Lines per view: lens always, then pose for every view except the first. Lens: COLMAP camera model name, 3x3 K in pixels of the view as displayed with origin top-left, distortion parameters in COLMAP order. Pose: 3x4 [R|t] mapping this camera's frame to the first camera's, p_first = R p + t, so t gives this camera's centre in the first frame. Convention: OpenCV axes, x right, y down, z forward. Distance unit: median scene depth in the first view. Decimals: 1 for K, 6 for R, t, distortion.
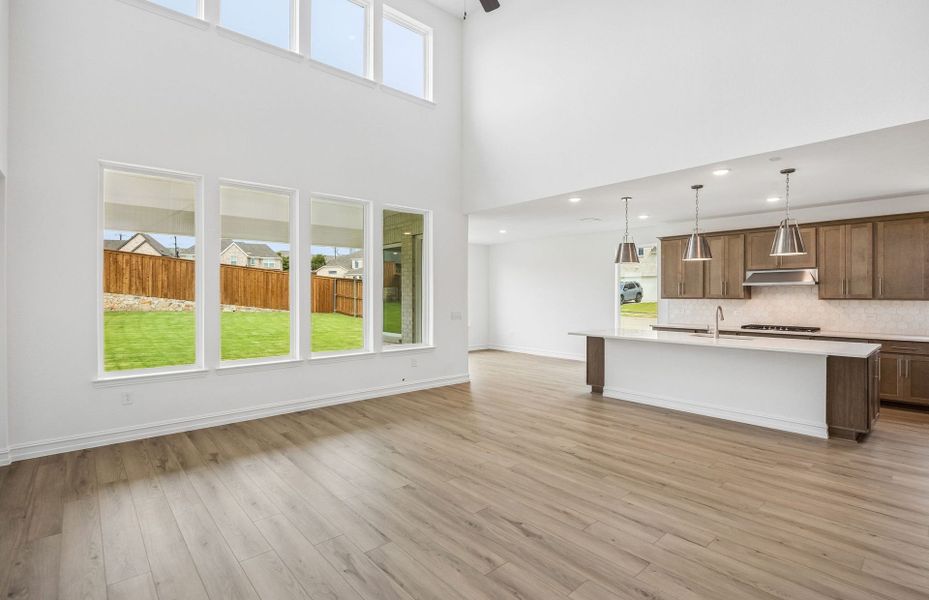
lens RADIAL K [[436.9, 0, 473.8], [0, 436.9, 295.5], [0, 0, 1]] dist [-0.019016, -0.000478]
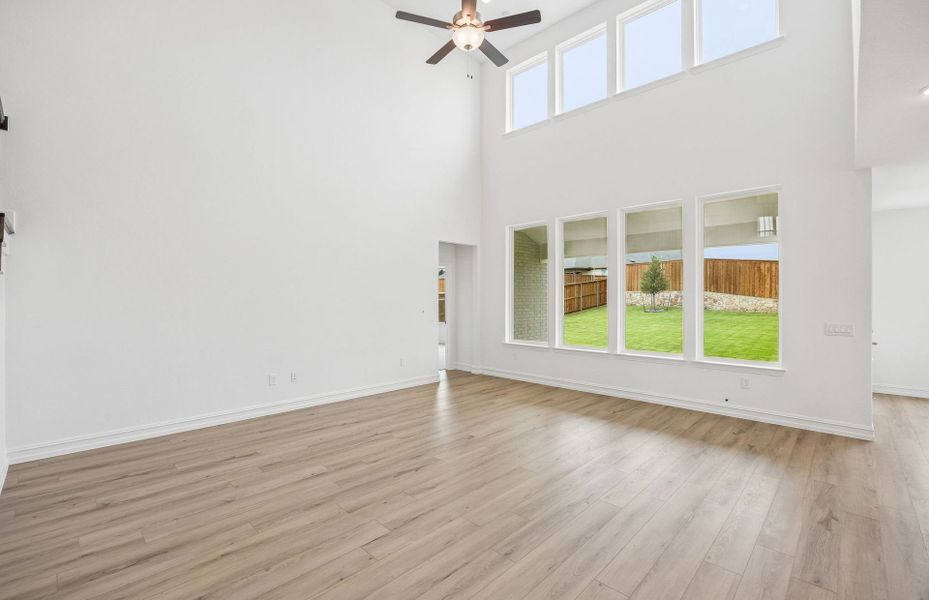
lens RADIAL K [[400.6, 0, 466.4], [0, 400.6, 302.0], [0, 0, 1]] dist [-0.022624, -0.000132]
pose [[0.072752, 0.006245, -0.997331, 0.171747], [0.002066, 0.999977, 0.006413, -0.000299], [0.997348, -0.002527, 0.072737, 0.136389]]
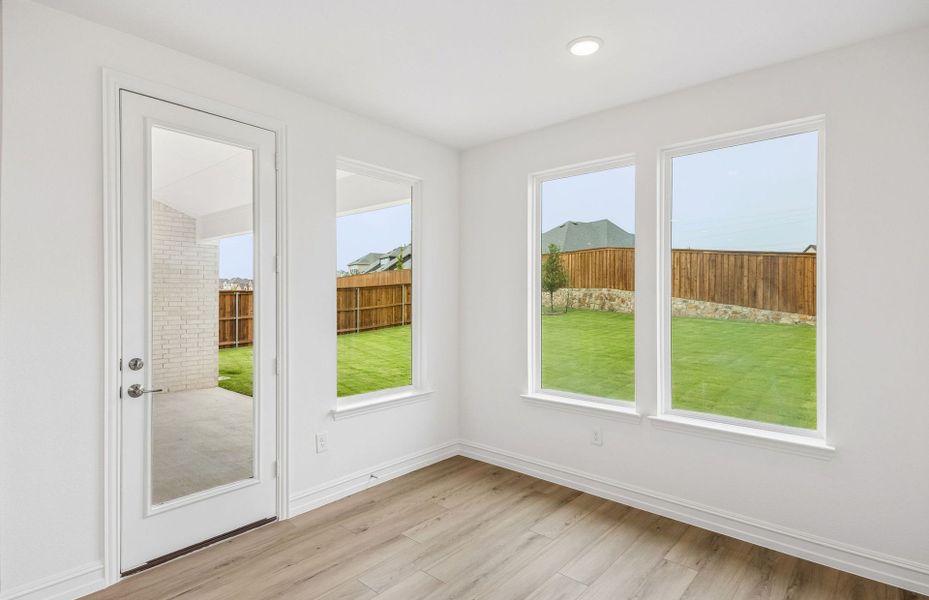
lens RADIAL K [[478.3, 0, 467.4], [0, 478.3, 299.3], [0, 0, 1]] dist [0.033009, -0.000002]
pose [[0.122257, 0.008554, -0.992462, 0.118359], [0.009013, 0.999912, 0.009729, -0.012122], [0.992458, -0.010135, 0.122169, 0.454841]]
